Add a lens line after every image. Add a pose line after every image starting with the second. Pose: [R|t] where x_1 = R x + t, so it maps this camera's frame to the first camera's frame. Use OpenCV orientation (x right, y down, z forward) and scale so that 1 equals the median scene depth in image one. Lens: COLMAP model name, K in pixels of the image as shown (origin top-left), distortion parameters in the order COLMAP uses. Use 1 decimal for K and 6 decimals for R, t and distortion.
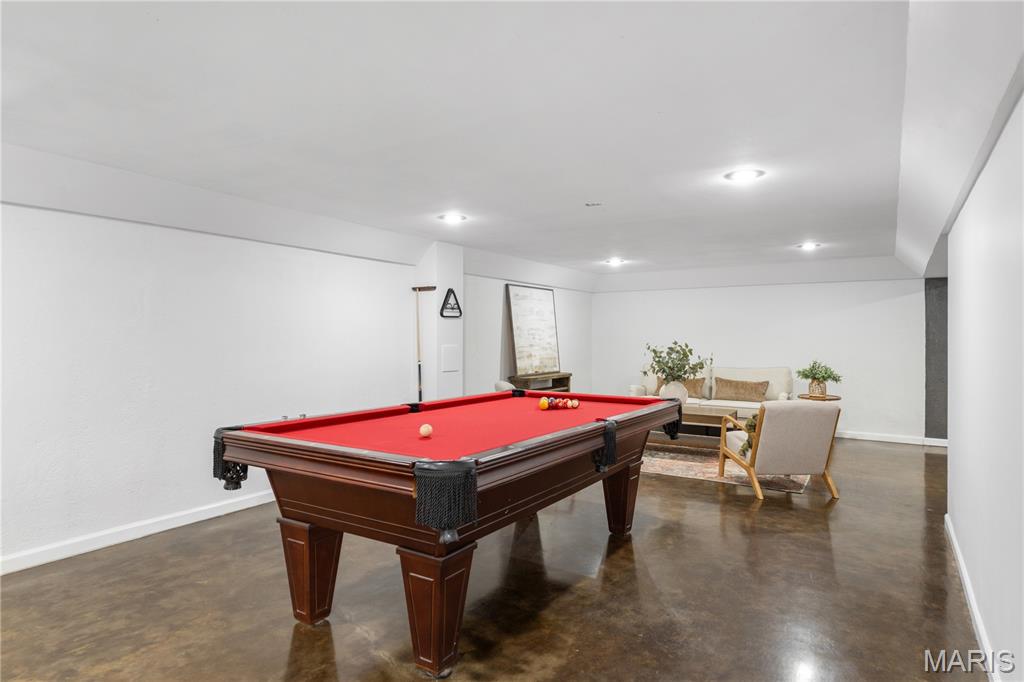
lens RADIAL K [[589.4, 0, 513.8], [0, 589.4, 341.1], [0, 0, 1]] dist [0.002362, 0.000230]
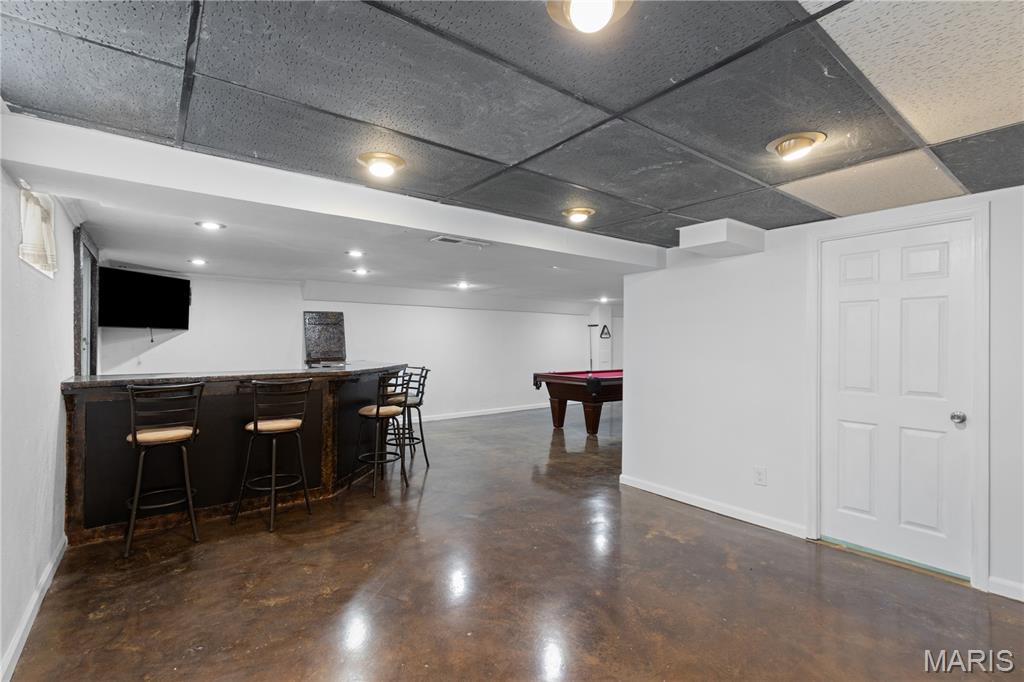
lens RADIAL K [[465.6, 0, 513.5], [0, 465.6, 342.5], [0, 0, 1]] dist [-0.000458, 0.000038]
pose [[0.942854, -0.002222, -0.333199, 0.260150], [-0.000339, 0.999971, -0.007626, -0.013824], [0.333206, 0.007303, 0.942826, -1.335486]]
